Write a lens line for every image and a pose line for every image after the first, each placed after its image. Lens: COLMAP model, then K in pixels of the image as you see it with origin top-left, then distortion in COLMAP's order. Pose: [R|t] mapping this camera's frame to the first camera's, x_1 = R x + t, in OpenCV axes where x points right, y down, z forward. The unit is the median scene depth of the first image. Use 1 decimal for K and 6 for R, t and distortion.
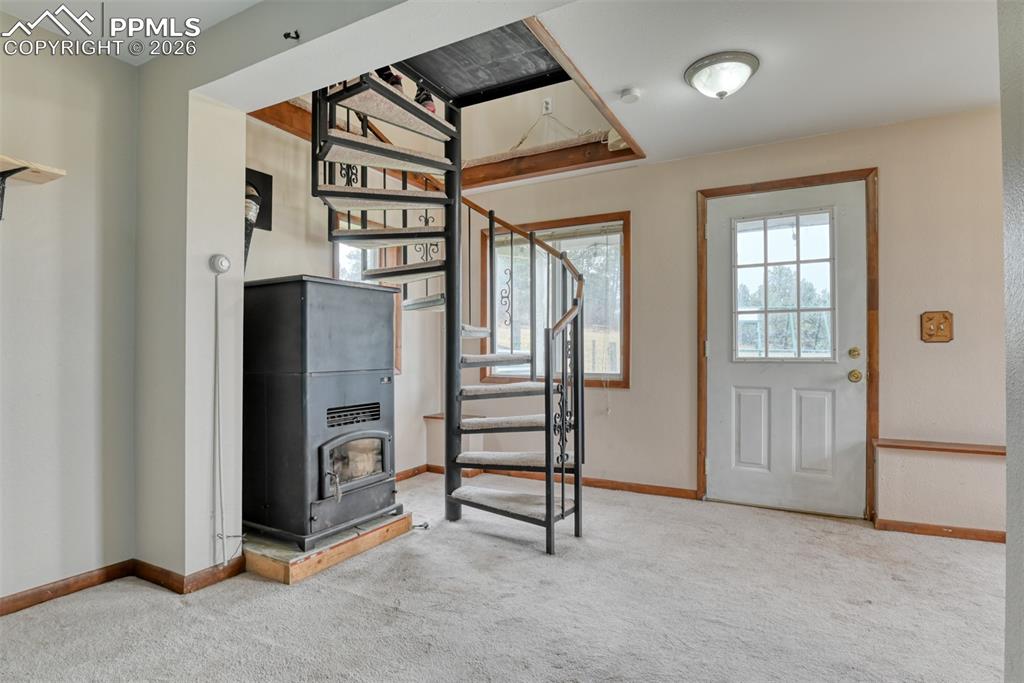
lens RADIAL K [[516.9, 0, 518.7], [0, 516.9, 349.7], [0, 0, 1]] dist [-0.020862, 0.000157]
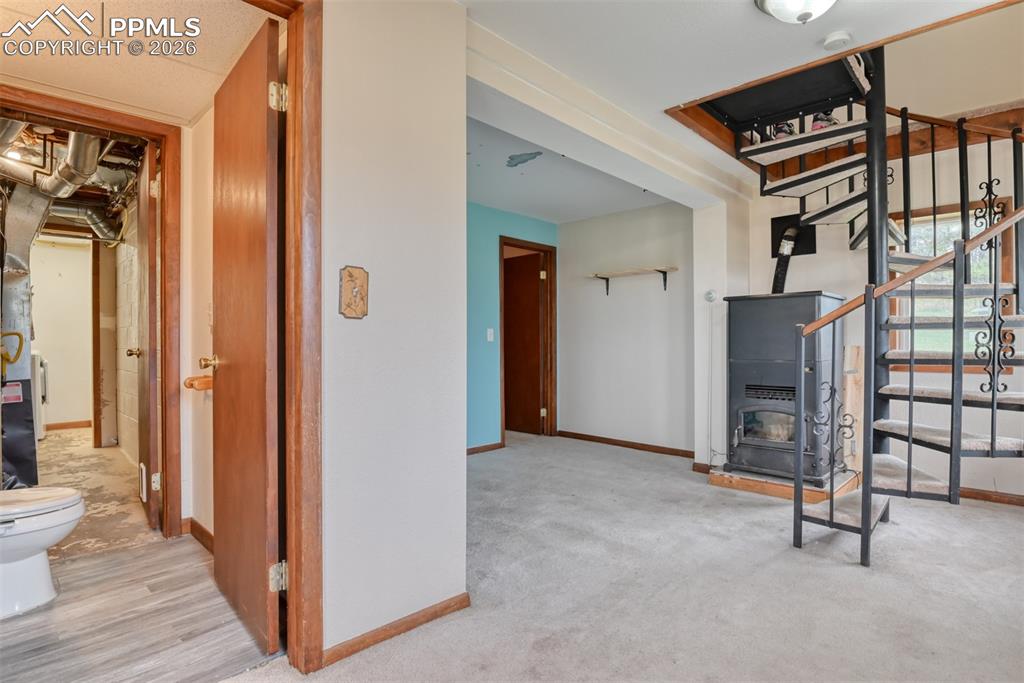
lens RADIAL K [[516.9, 0, 518.7], [0, 516.9, 349.7], [0, 0, 1]] dist [-0.020862, 0.000157]
pose [[-0.265054, 0.012620, -0.964151, 1.130496], [0.006443, 0.999915, 0.011317, -0.006633], [0.964212, -0.003212, -0.265113, 0.708489]]
